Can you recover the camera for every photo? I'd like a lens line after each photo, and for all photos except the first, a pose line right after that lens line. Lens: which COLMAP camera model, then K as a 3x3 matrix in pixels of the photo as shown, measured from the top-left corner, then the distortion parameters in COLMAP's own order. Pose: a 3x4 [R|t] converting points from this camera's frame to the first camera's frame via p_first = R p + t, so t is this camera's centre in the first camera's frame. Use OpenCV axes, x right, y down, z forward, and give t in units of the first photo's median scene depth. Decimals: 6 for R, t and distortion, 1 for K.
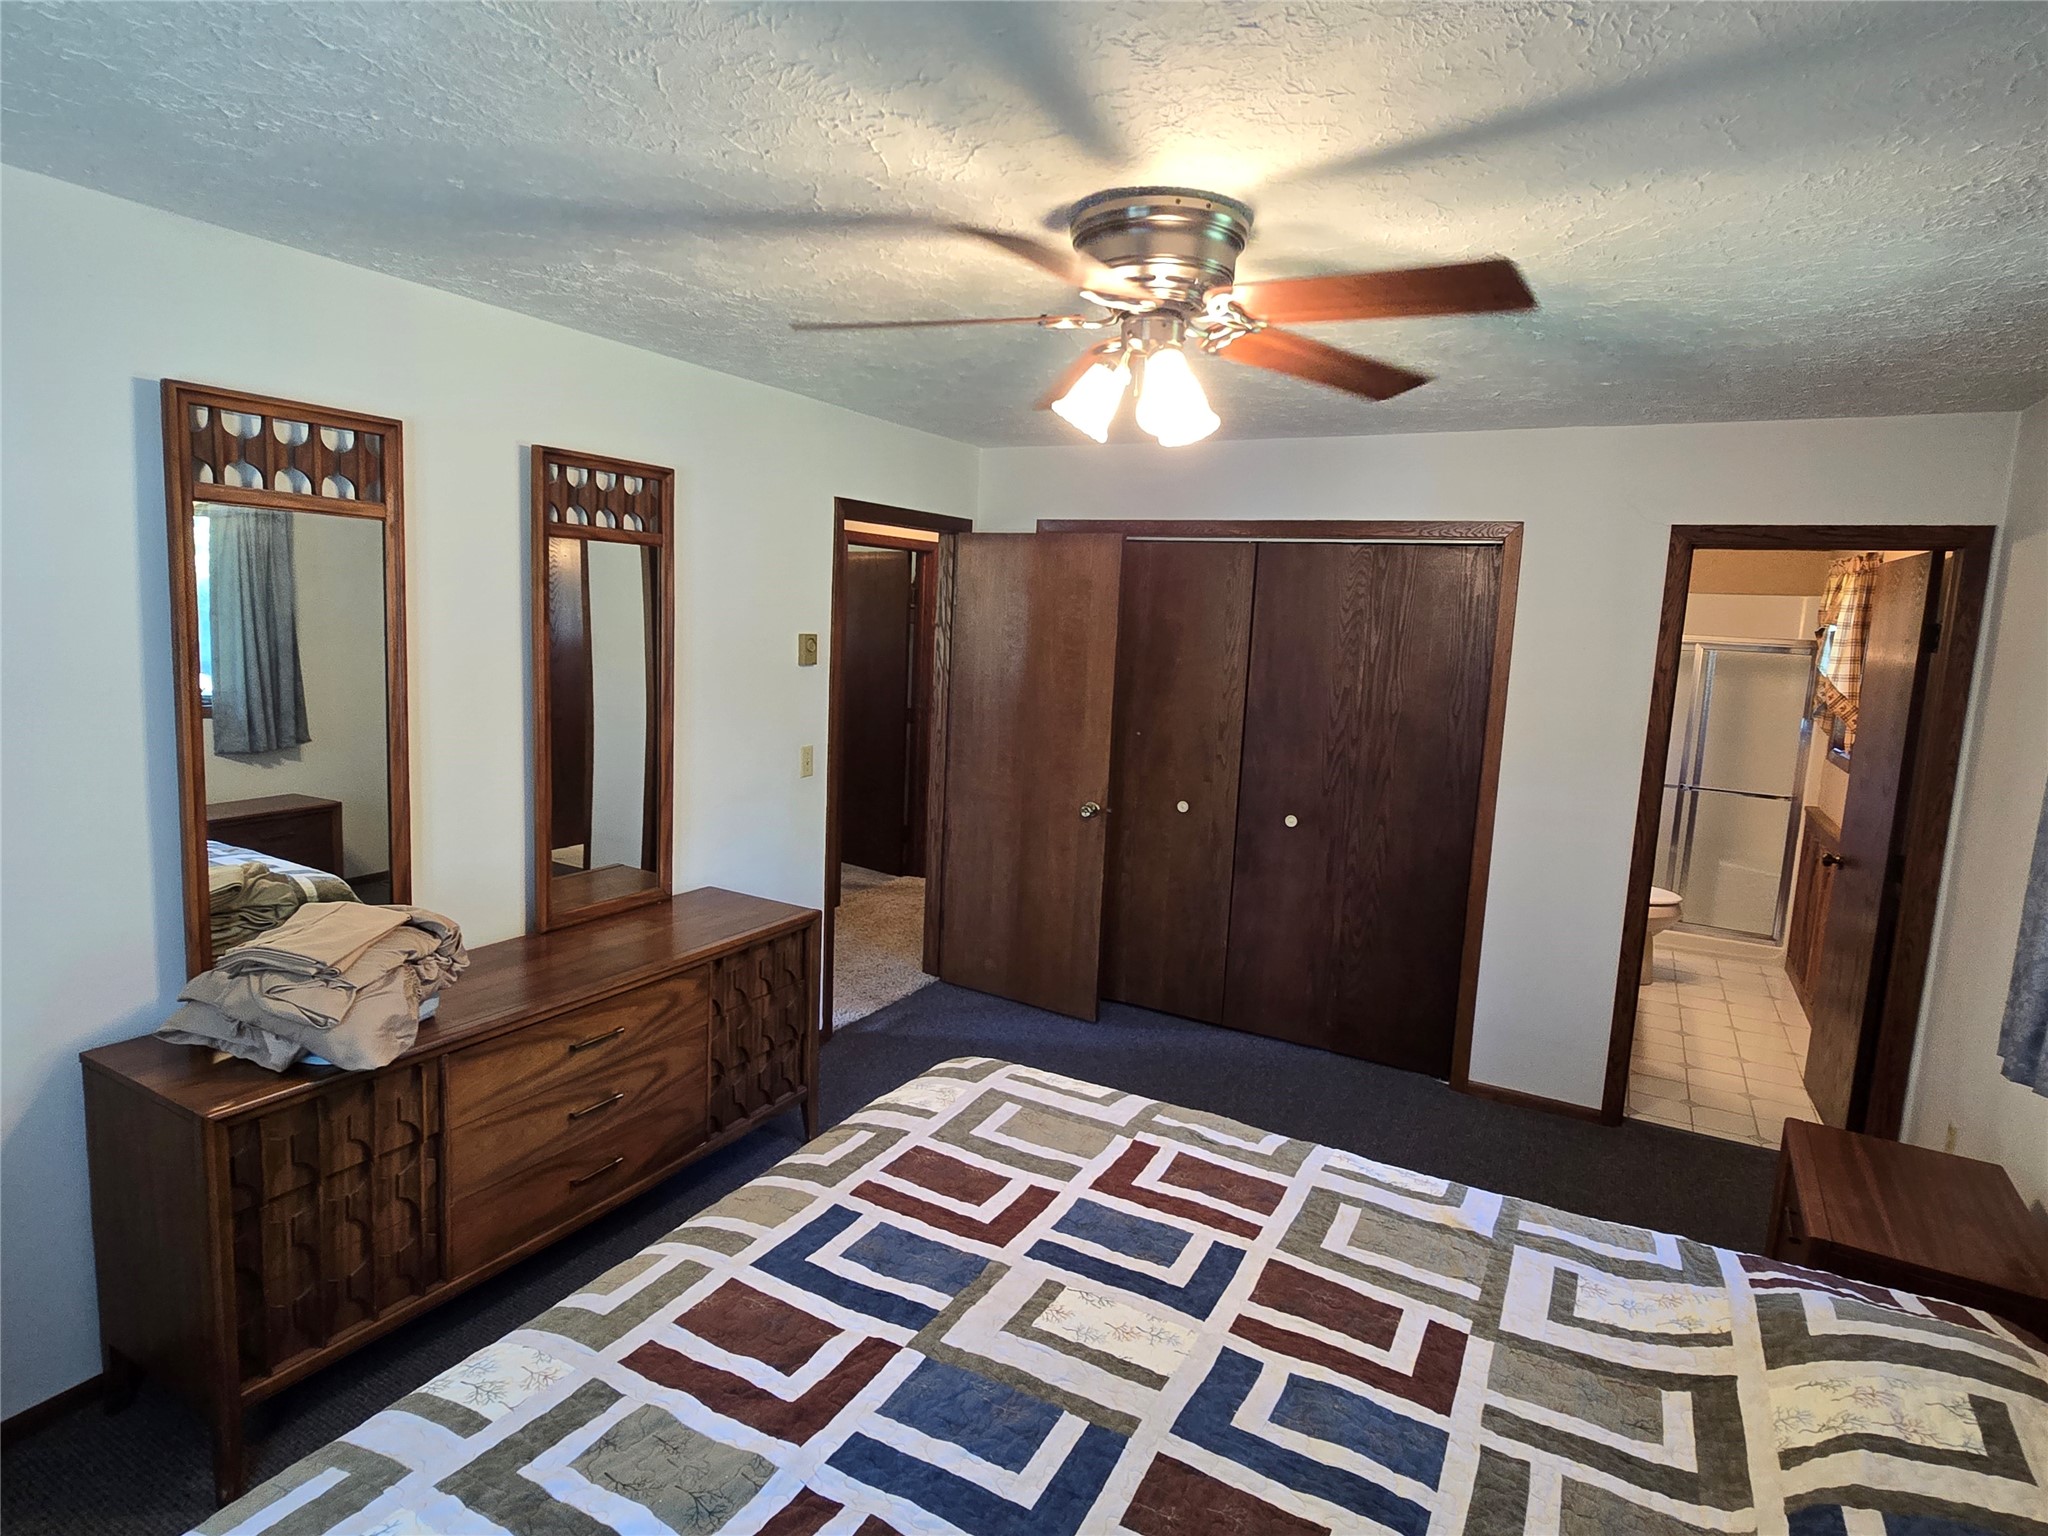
lens RADIAL K [[1086.1, 0, 1026.5], [0, 1086.1, 756.1], [0, 0, 1]] dist [-0.005145, 0.000445]
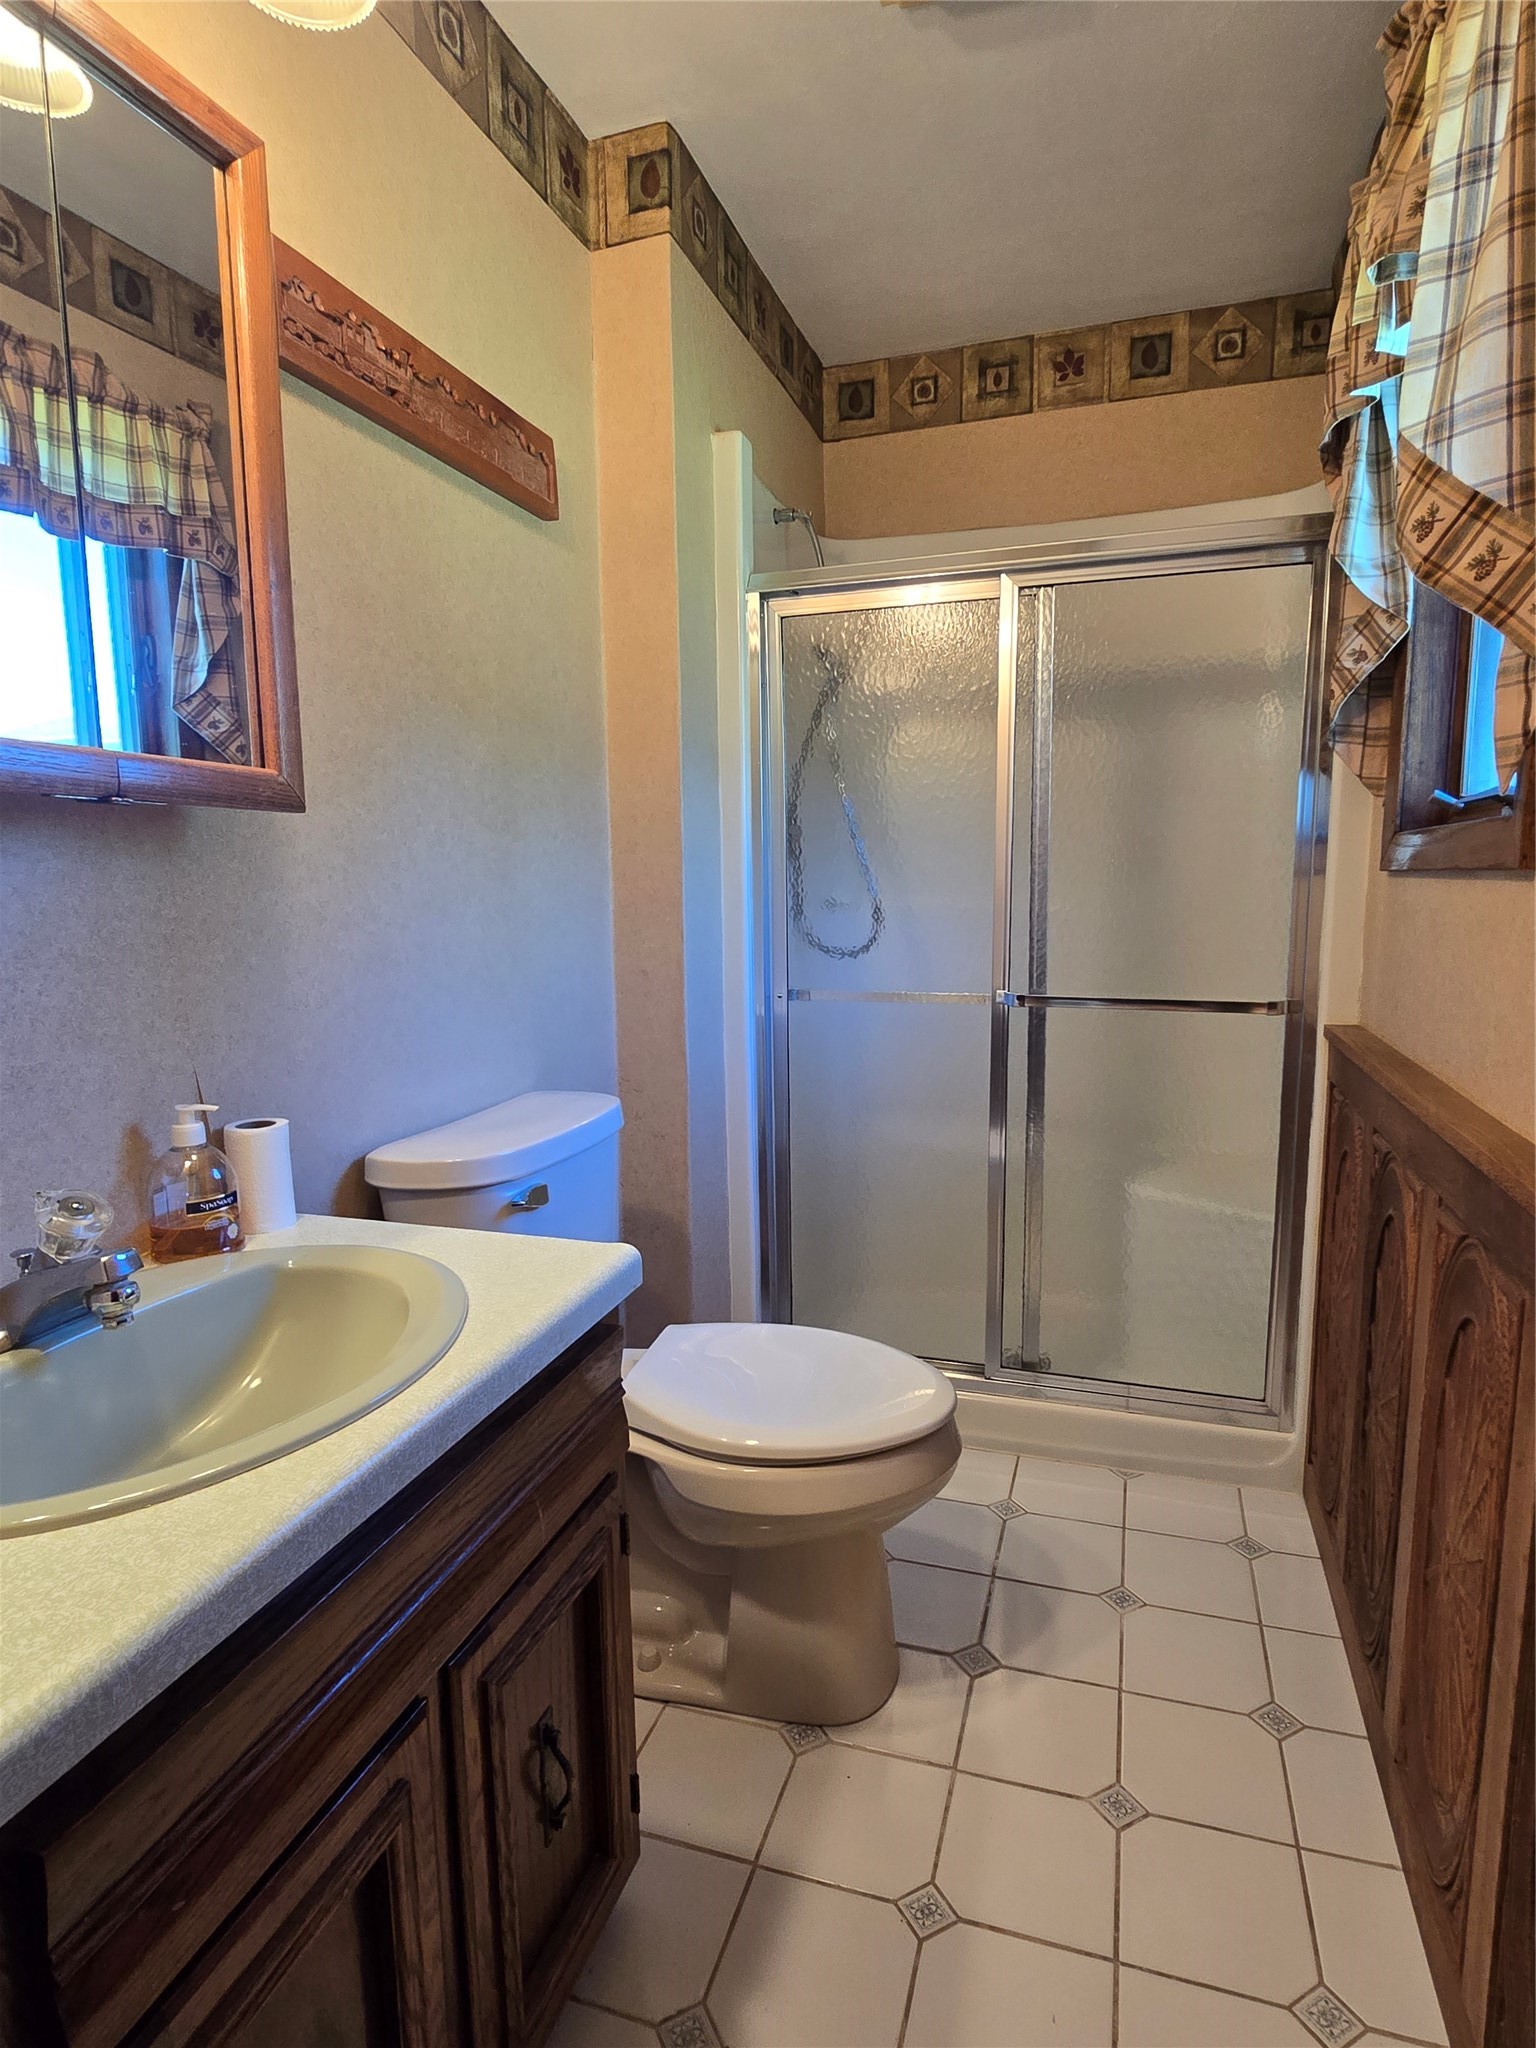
lens RADIAL K [[1086.1, 0, 771.2], [0, 1086.1, 1029.6], [0, 0, 1]] dist [-0.005145, 0.000445]
pose [[0.980689, -0.080356, 0.178302, 0.677542], [0.078274, 0.996757, 0.018694, 0.037969], [-0.179226, -0.004377, 0.983798, 0.967099]]
